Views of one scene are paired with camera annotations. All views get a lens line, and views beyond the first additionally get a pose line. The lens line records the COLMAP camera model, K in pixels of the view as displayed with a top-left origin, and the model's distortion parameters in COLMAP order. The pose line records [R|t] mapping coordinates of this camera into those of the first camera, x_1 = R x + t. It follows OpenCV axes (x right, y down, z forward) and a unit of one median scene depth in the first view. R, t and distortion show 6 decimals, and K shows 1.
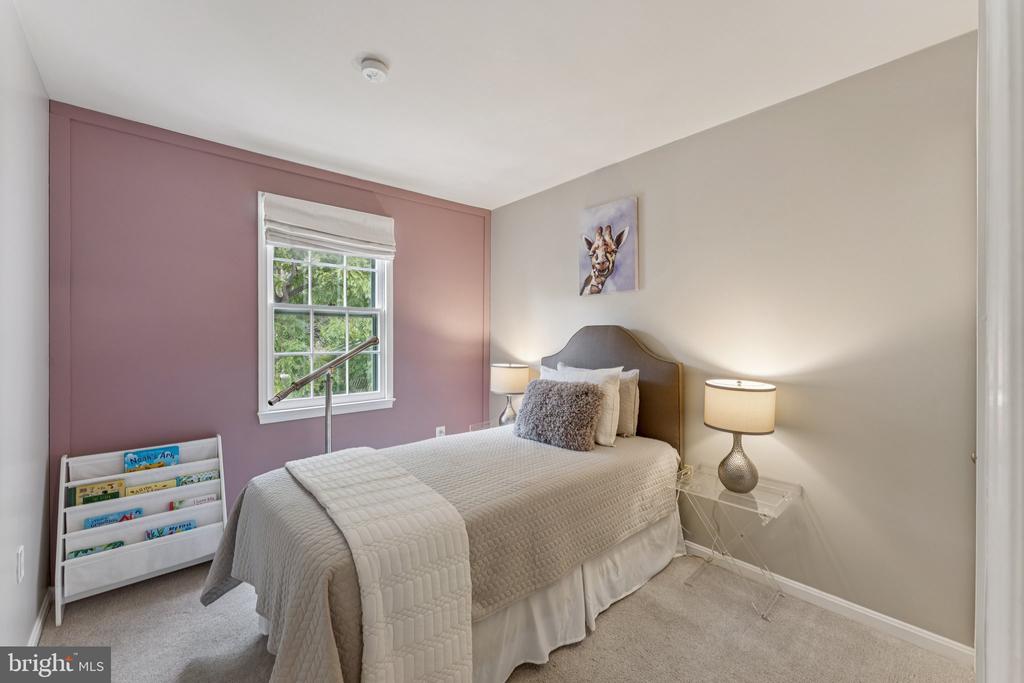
lens RADIAL K [[411.9, 0, 511.0], [0, 411.9, 338.8], [0, 0, 1]] dist [-0.000593, -0.000012]
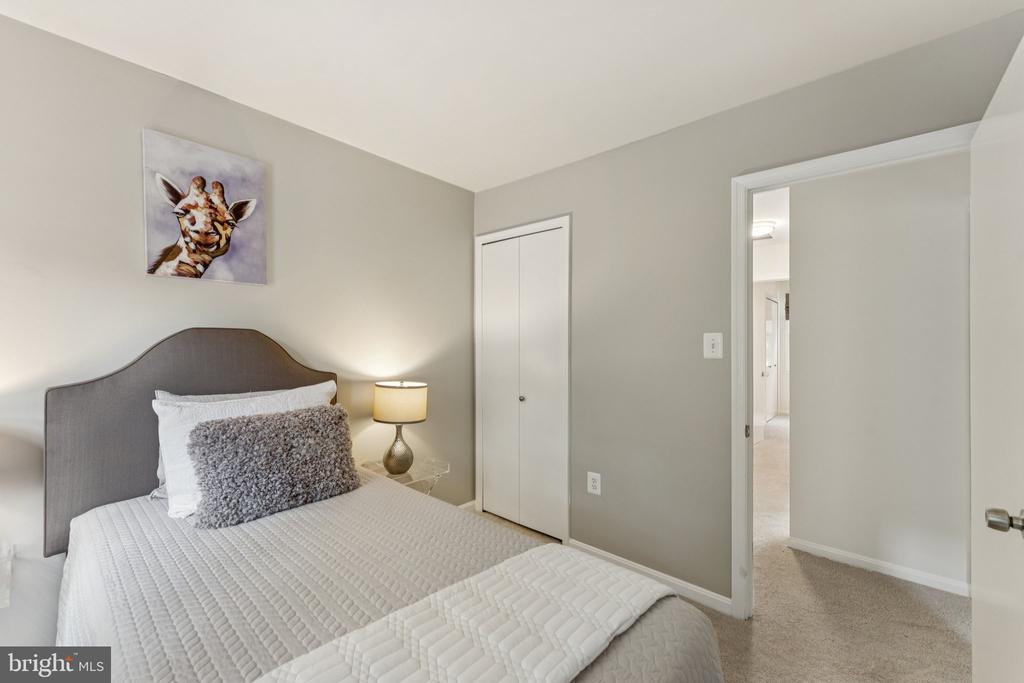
lens RADIAL K [[411.9, 0, 511.3], [0, 411.9, 342.6], [0, 0, 1]] dist [-0.000593, -0.000012]
pose [[-0.123644, 0.003683, 0.992320, -0.495259], [0.005294, 0.999981, -0.003052, -0.003947], [-0.992313, 0.004876, -0.123661, 0.595979]]
